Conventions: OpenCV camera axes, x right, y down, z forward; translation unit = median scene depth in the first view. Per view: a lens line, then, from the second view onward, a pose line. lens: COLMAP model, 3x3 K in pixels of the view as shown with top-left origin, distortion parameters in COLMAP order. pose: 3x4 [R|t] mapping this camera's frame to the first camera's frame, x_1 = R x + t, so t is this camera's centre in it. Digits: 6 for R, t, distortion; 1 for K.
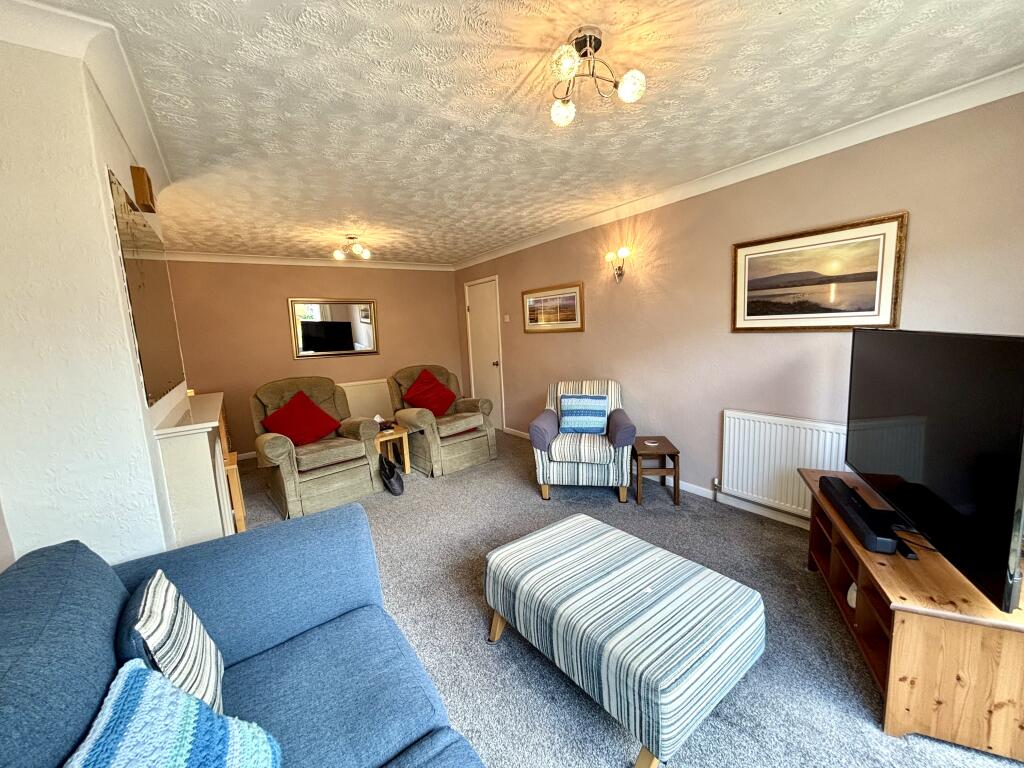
lens RADIAL K [[414.7, 0, 511.3], [0, 414.7, 385.0], [0, 0, 1]] dist [0.011676, -0.001302]
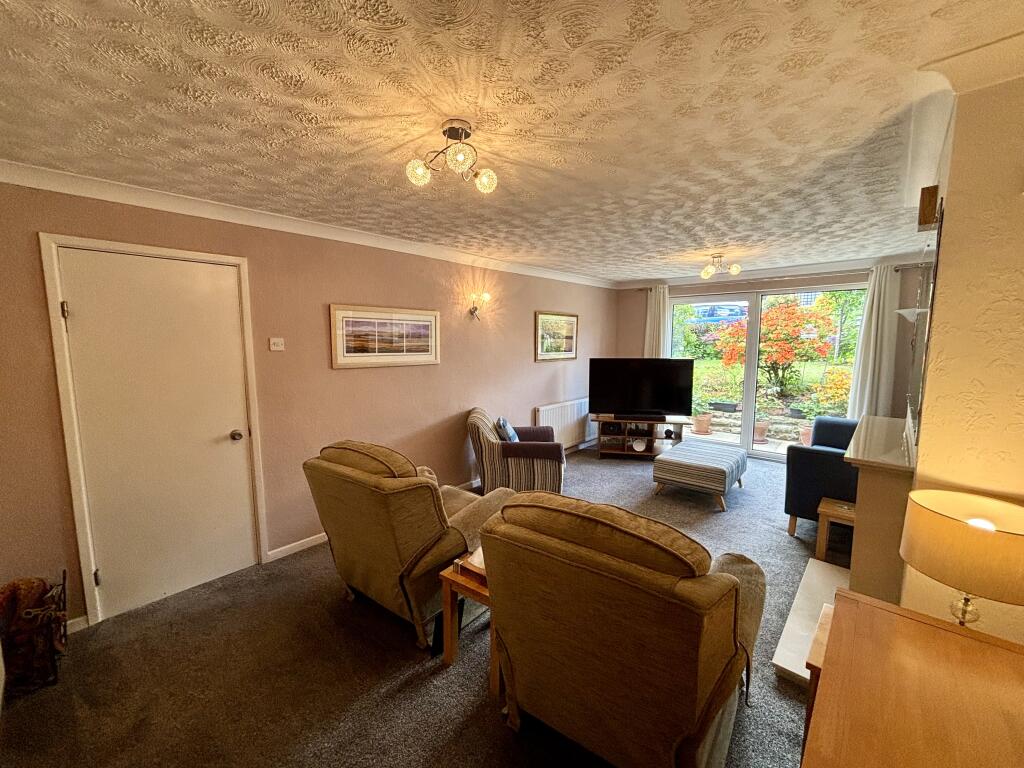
lens RADIAL K [[414.7, 0, 512.7], [0, 414.7, 386.2], [0, 0, 1]] dist [0.011676, -0.001302]
pose [[-0.227753, -0.048091, 0.972531, -0.902812], [0.155636, 0.984141, 0.085113, -0.153723], [-0.961200, 0.170745, -0.216657, 1.213760]]
